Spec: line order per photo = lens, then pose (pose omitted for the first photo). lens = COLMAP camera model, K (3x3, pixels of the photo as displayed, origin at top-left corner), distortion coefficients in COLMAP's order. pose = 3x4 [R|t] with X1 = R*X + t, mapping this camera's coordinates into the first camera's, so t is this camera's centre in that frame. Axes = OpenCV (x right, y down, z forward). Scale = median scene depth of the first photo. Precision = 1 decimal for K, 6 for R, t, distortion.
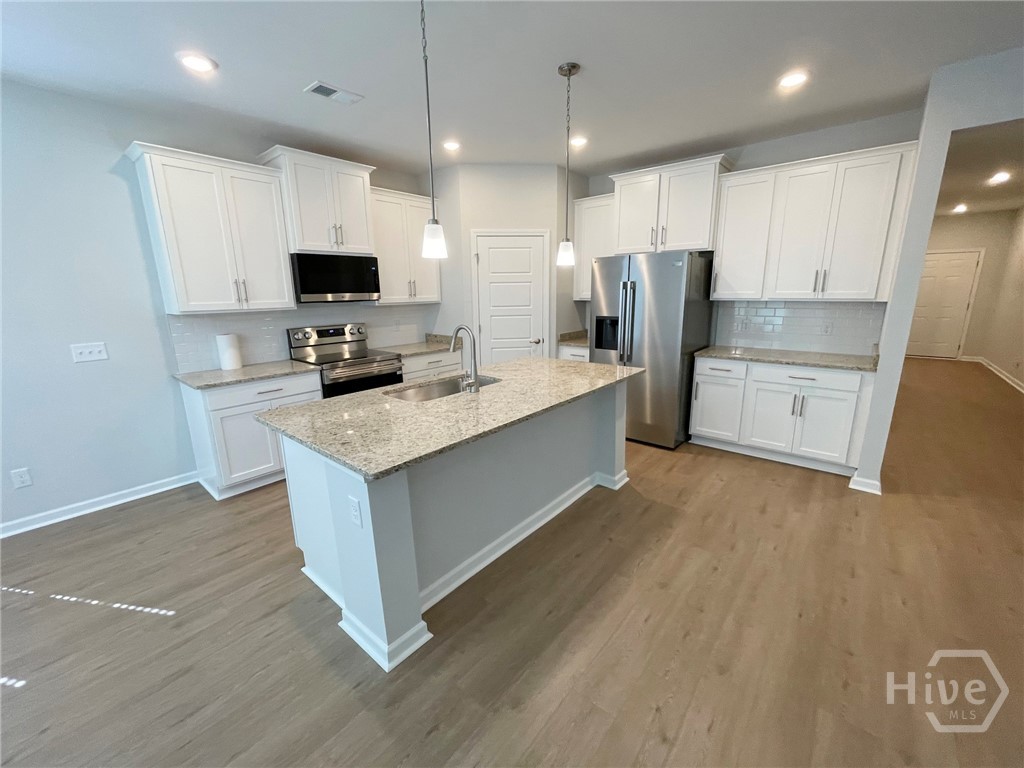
lens RADIAL K [[413.0, 0, 511.6], [0, 413.0, 386.0], [0, 0, 1]] dist [0.002286, 0.000418]
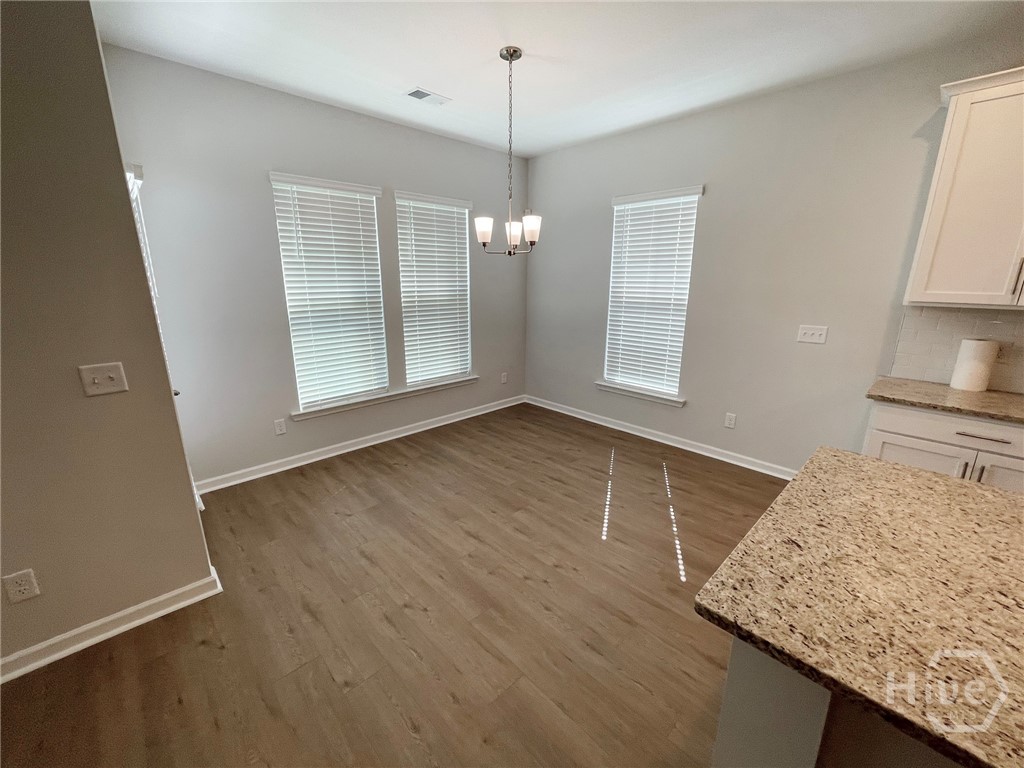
lens RADIAL K [[413.0, 0, 512.8], [0, 413.0, 385.2], [0, 0, 1]] dist [0.002286, 0.000418]
pose [[-0.105148, 0.265562, -0.958343, 0.091858], [-0.225737, 0.932155, 0.283072, -0.095805], [0.968497, 0.246097, -0.038067, 0.380758]]
